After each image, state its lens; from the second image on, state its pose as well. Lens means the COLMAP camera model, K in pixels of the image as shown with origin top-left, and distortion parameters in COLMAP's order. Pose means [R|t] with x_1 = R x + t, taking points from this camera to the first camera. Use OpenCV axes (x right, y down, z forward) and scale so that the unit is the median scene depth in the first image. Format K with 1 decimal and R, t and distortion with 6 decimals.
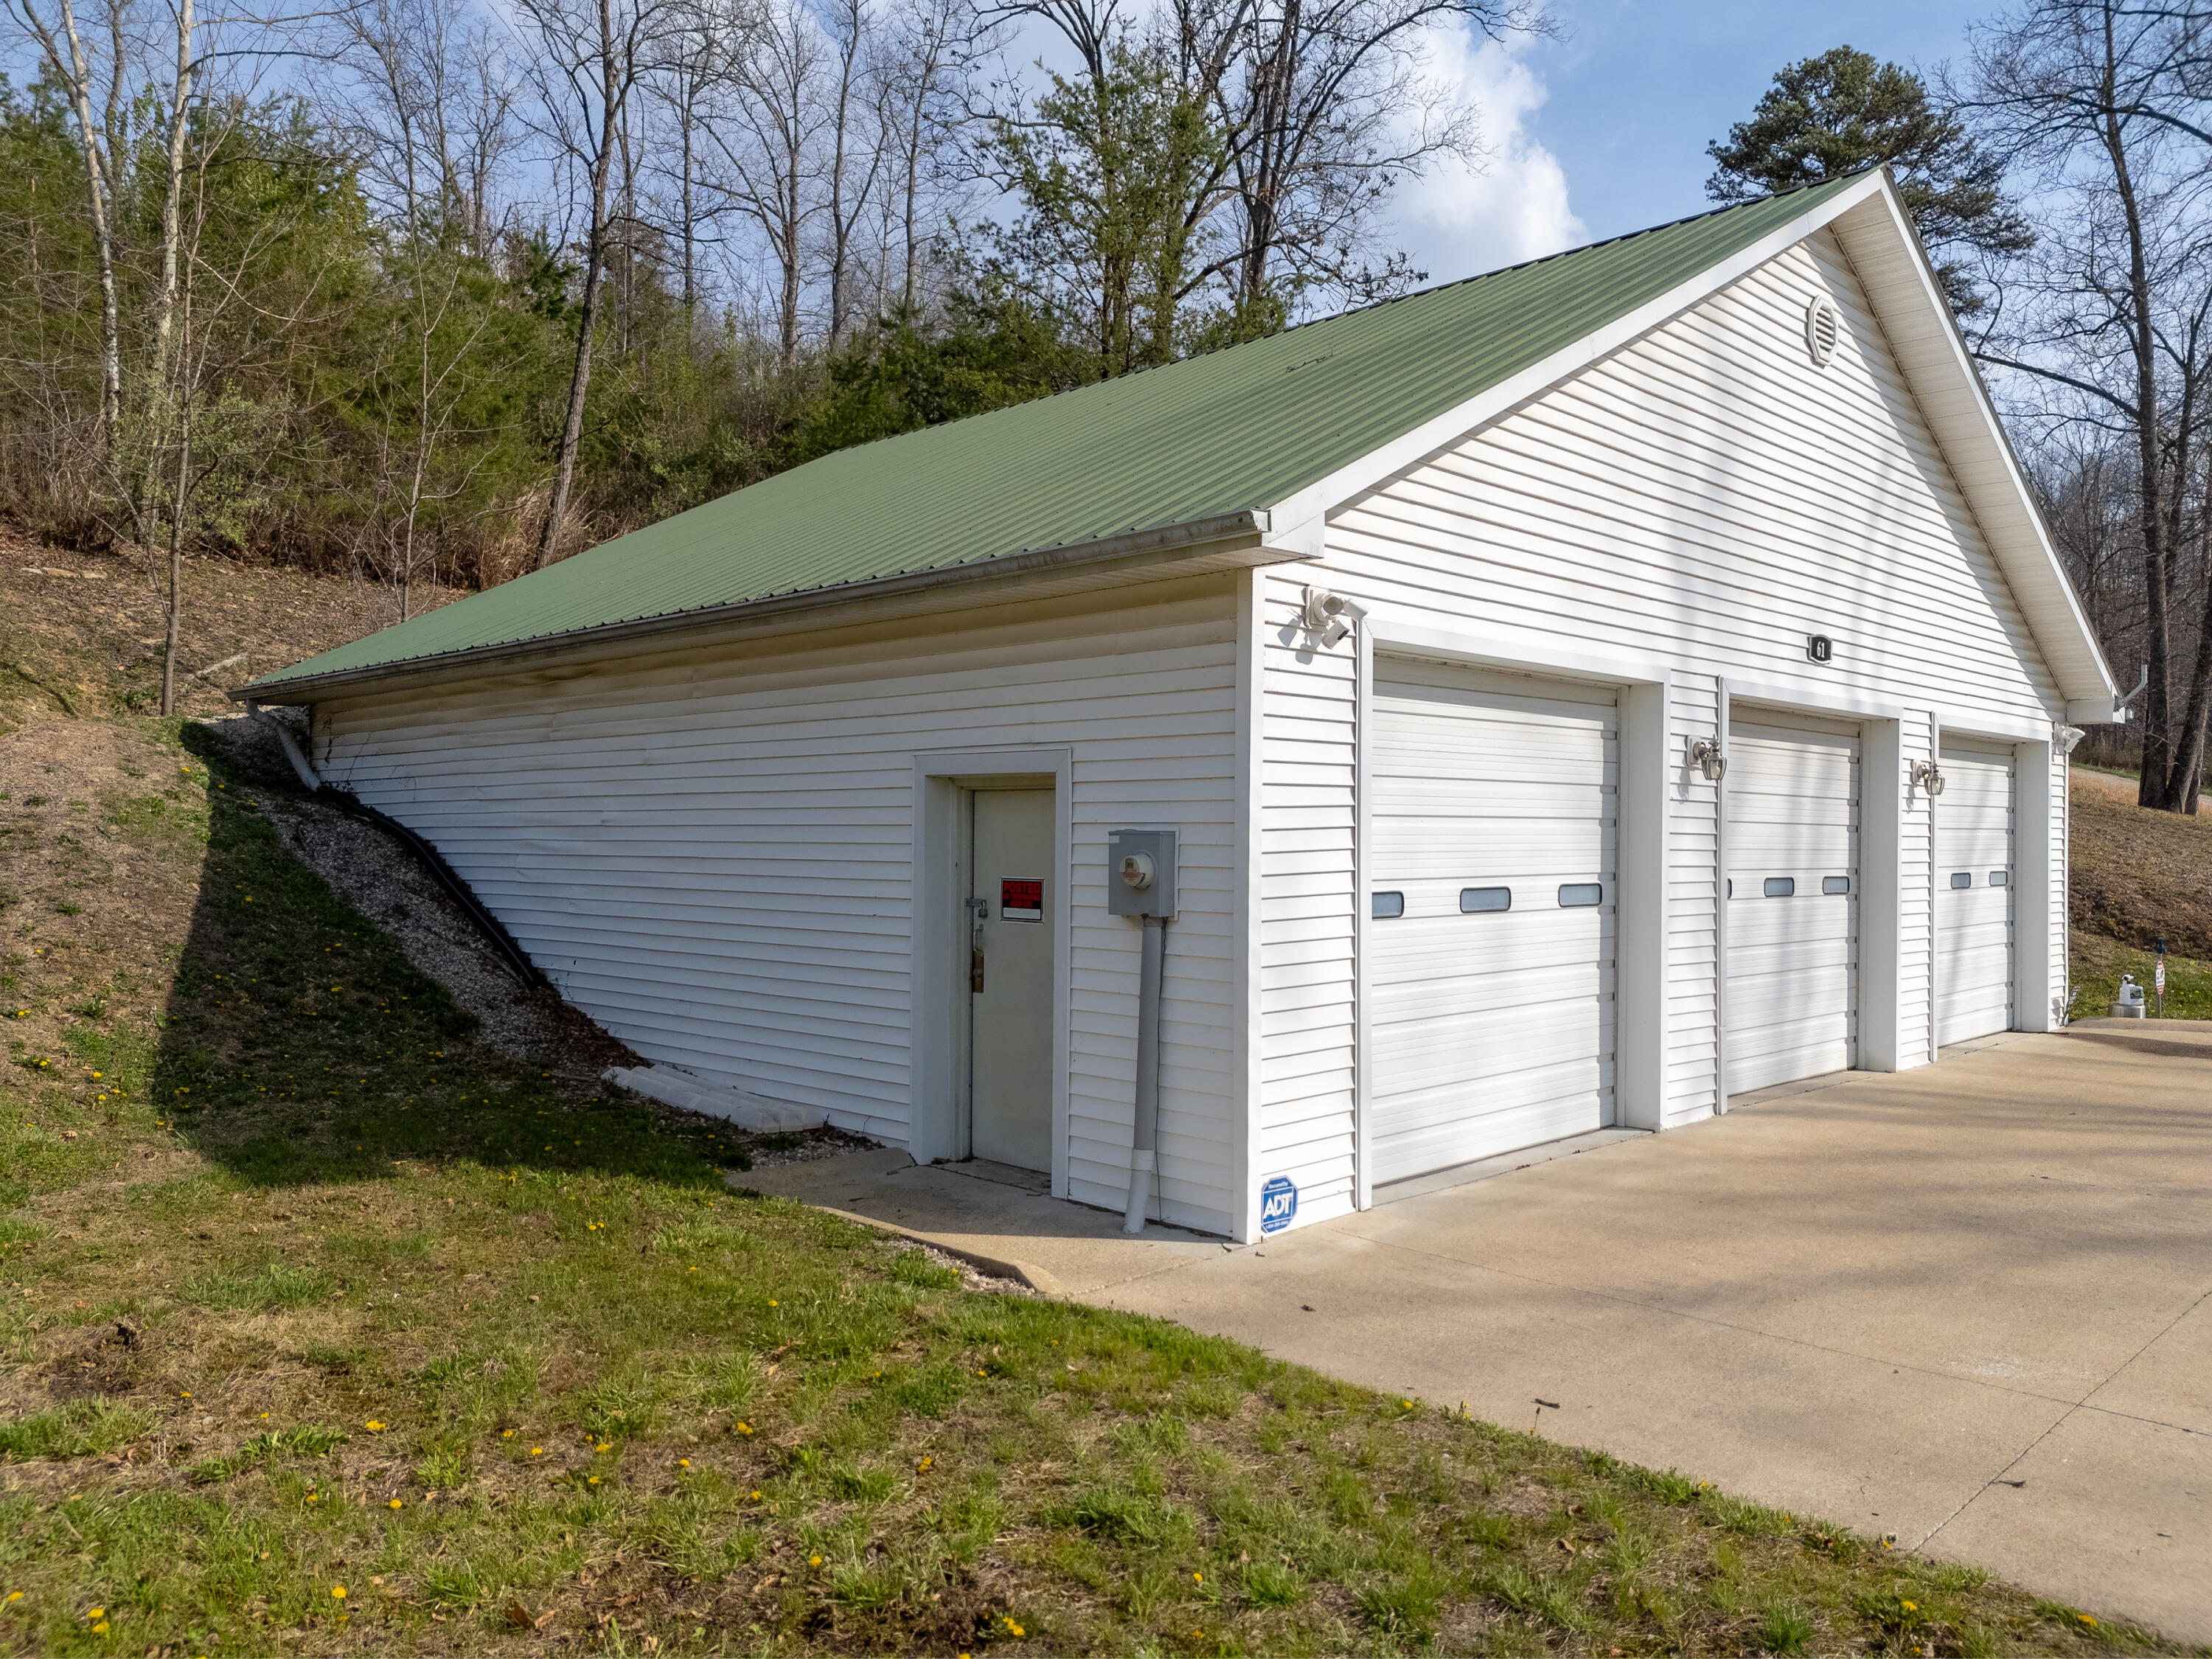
lens RADIAL K [[1624.8, 0, 1092.4], [0, 1624.8, 839.8], [0, 0, 1]] dist [0.071362, -0.075533]
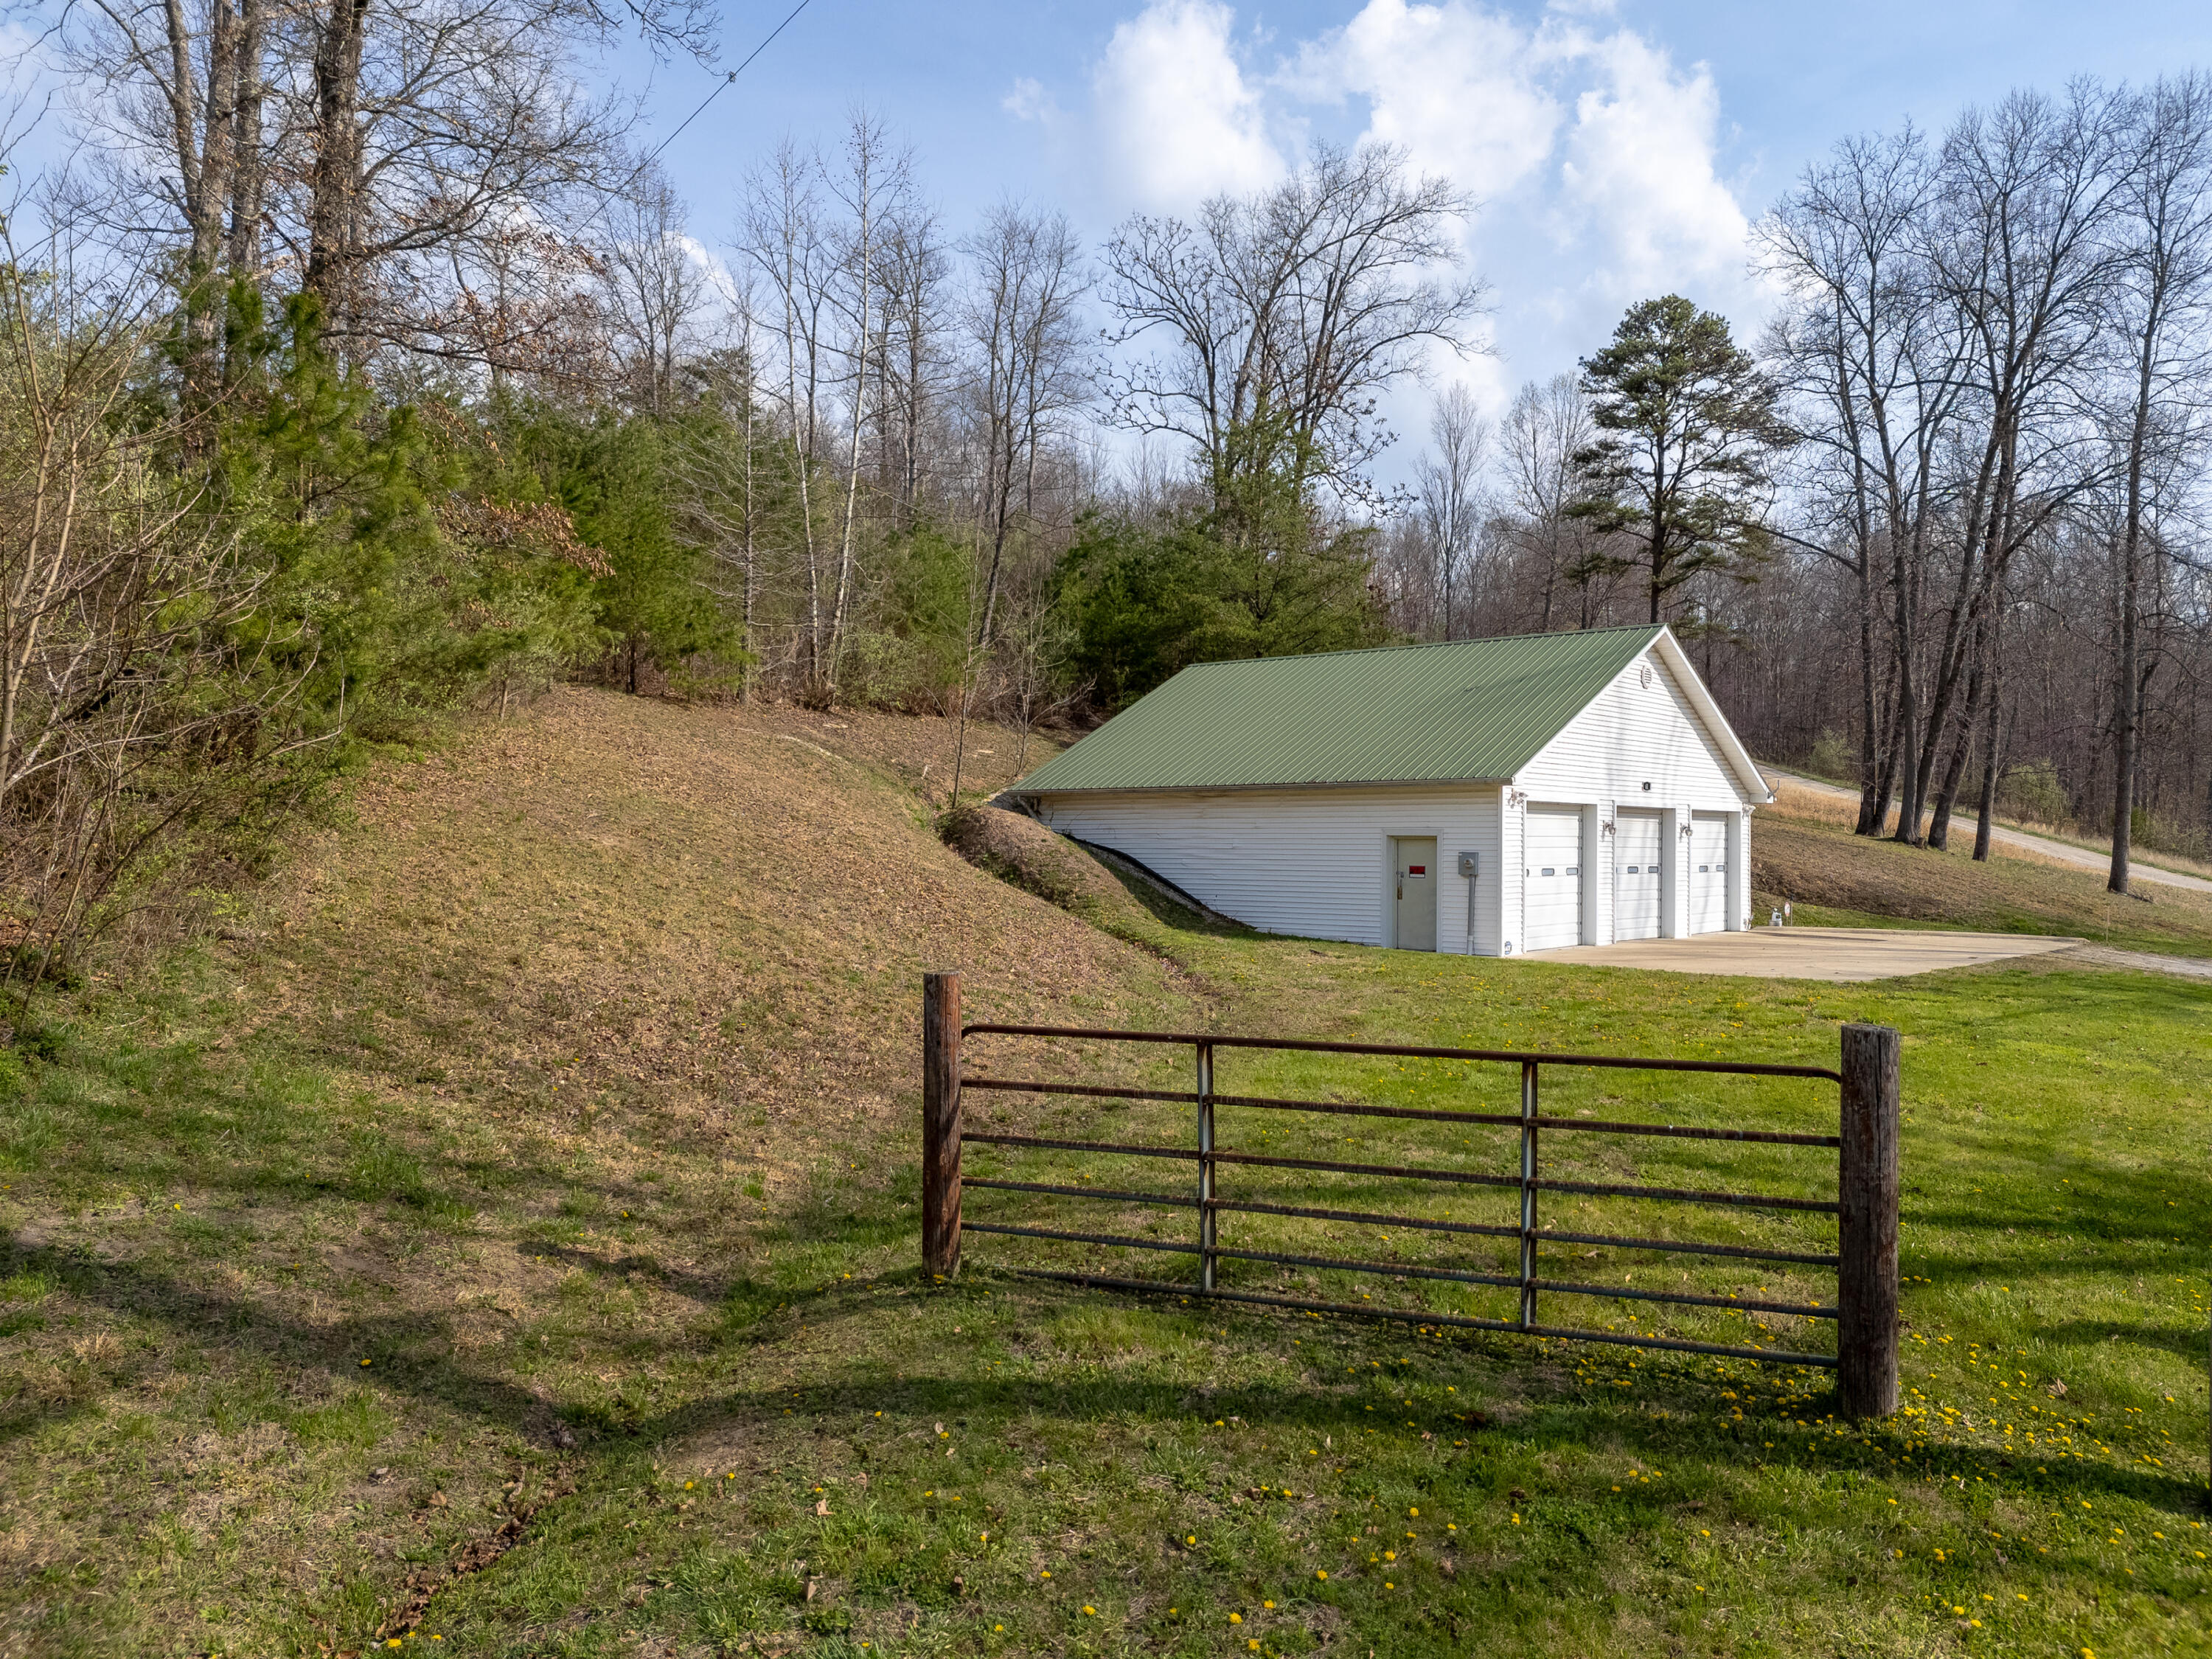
lens RADIAL K [[1624.8, 0, 1102.8], [0, 1624.8, 837.0], [0, 0, 1]] dist [0.071362, -0.075533]
pose [[0.996462, -0.000396, 0.084041, -0.863944], [0.000831, 0.999986, -0.005144, -0.016809], [-0.084038, 0.005196, 0.996449, -2.053699]]
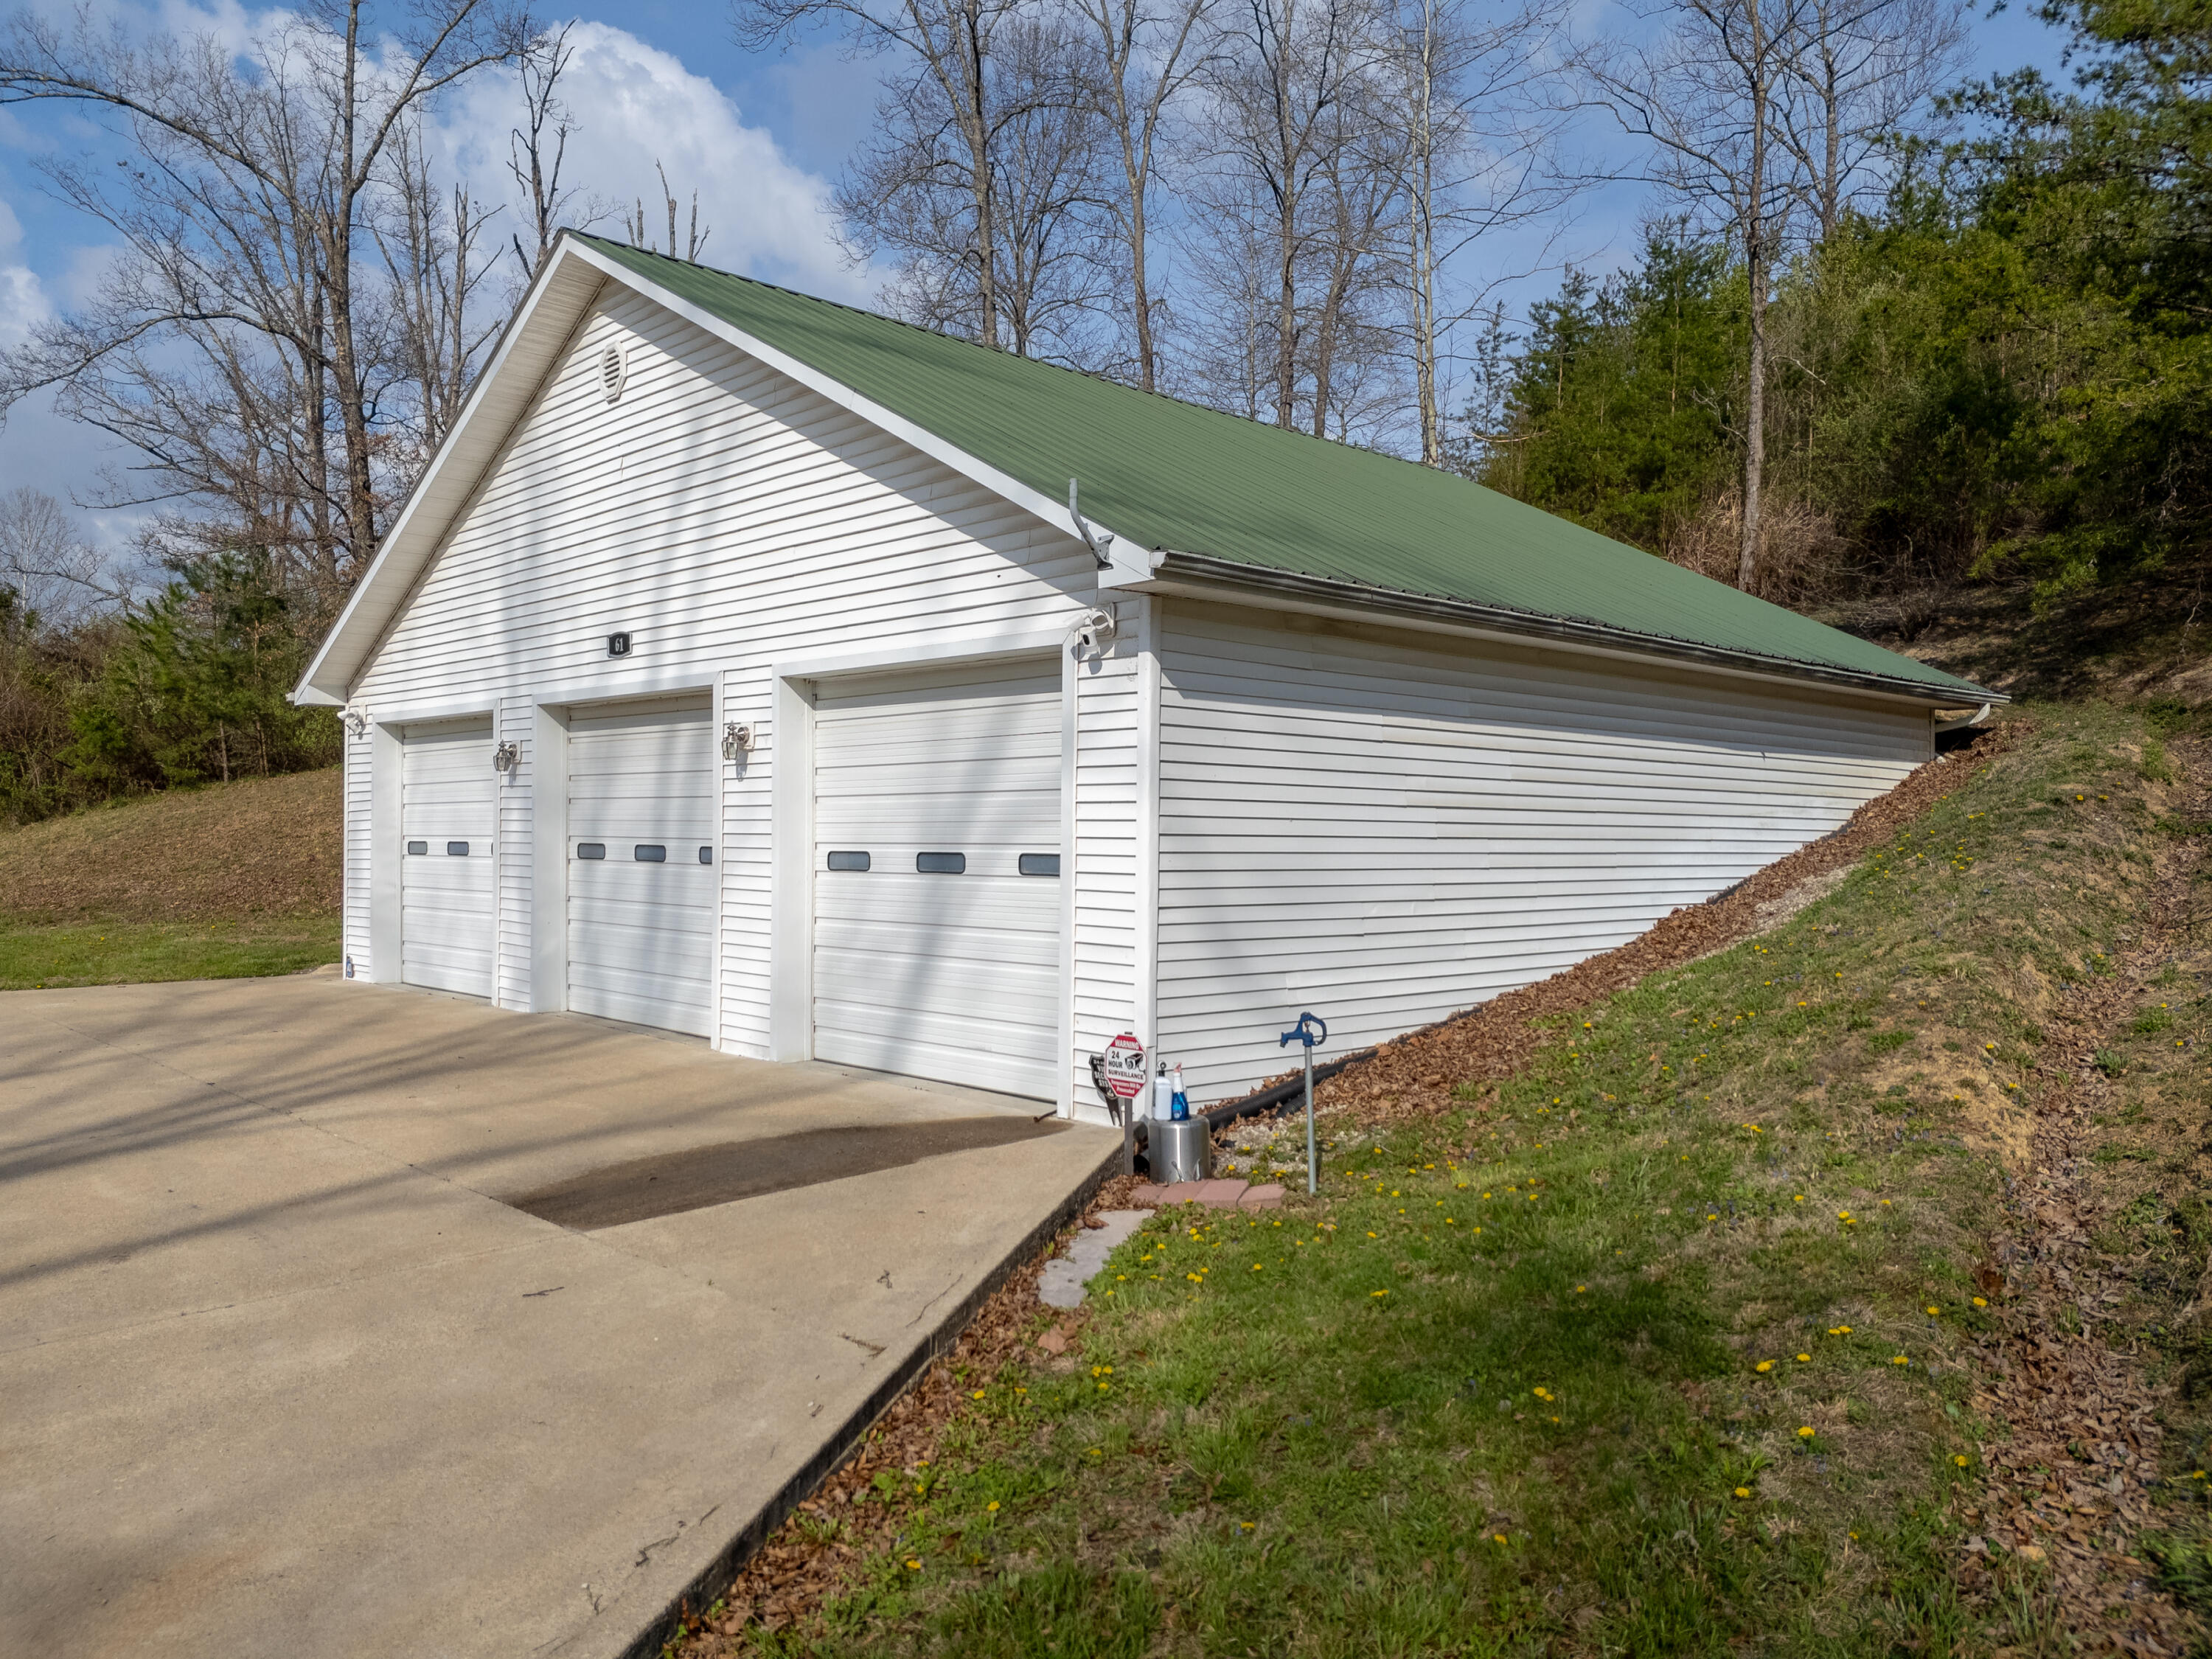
lens RADIAL K [[1624.8, 0, 1112.8], [0, 1624.8, 832.3], [0, 0, 1]] dist [0.071362, -0.075533]
pose [[-0.026797, -0.006221, -0.999622, 1.838465], [-0.008779, 0.999944, -0.005987, 0.021299], [0.999602, 0.008615, -0.026850, 1.607942]]
